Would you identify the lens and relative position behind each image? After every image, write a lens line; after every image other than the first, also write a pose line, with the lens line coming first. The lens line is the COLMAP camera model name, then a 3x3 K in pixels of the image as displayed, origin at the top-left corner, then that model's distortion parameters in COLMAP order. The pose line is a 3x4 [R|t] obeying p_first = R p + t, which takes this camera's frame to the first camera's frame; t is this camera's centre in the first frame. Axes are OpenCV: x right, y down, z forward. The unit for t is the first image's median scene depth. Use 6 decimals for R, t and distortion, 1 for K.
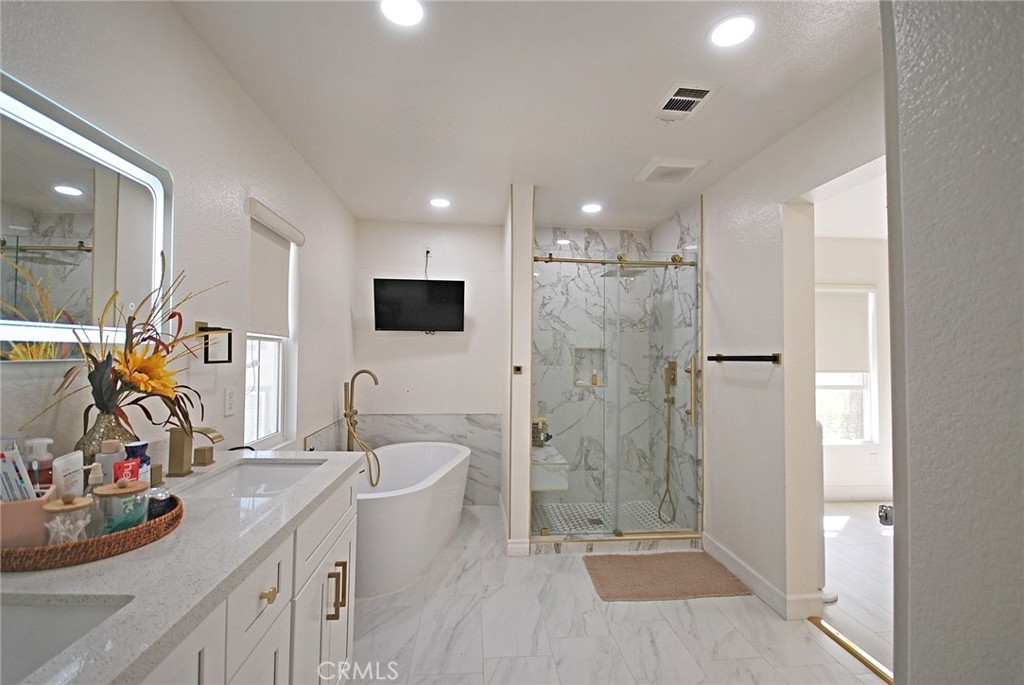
lens RADIAL K [[451.0, 0, 515.9], [0, 451.0, 344.2], [0, 0, 1]] dist [-0.004538, -0.002007]
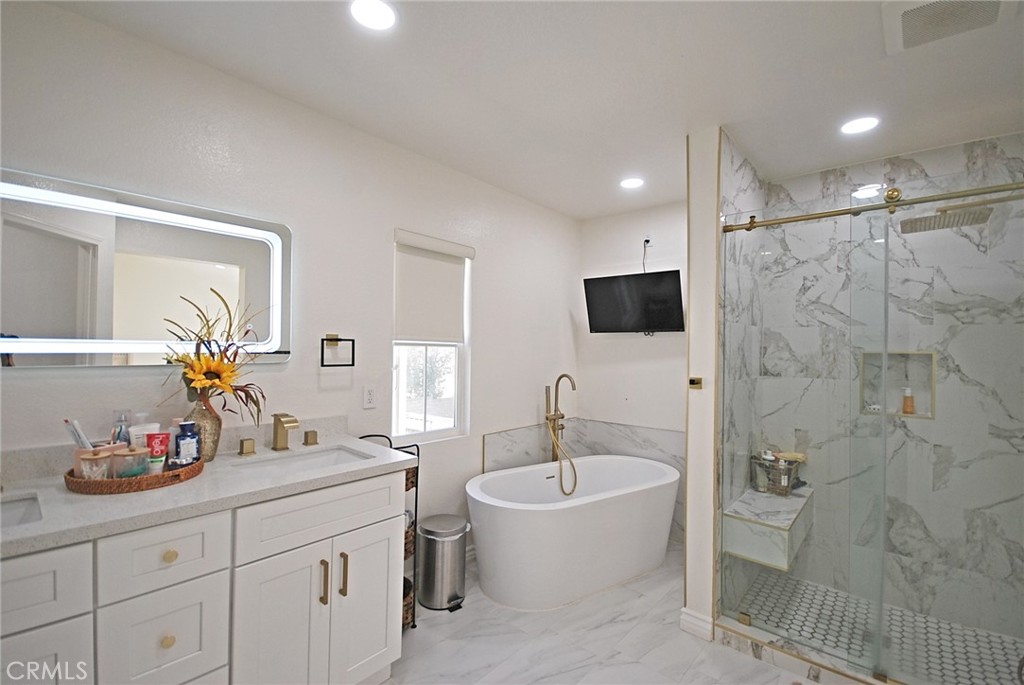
lens RADIAL K [[451.0, 0, 512.2], [0, 451.0, 342.5], [0, 0, 1]] dist [-0.004538, -0.002007]
pose [[0.683291, -0.008626, -0.730095, 0.300886], [0.008316, 0.999957, -0.004031, -0.008422], [0.730099, -0.003318, 0.683333, 0.243782]]
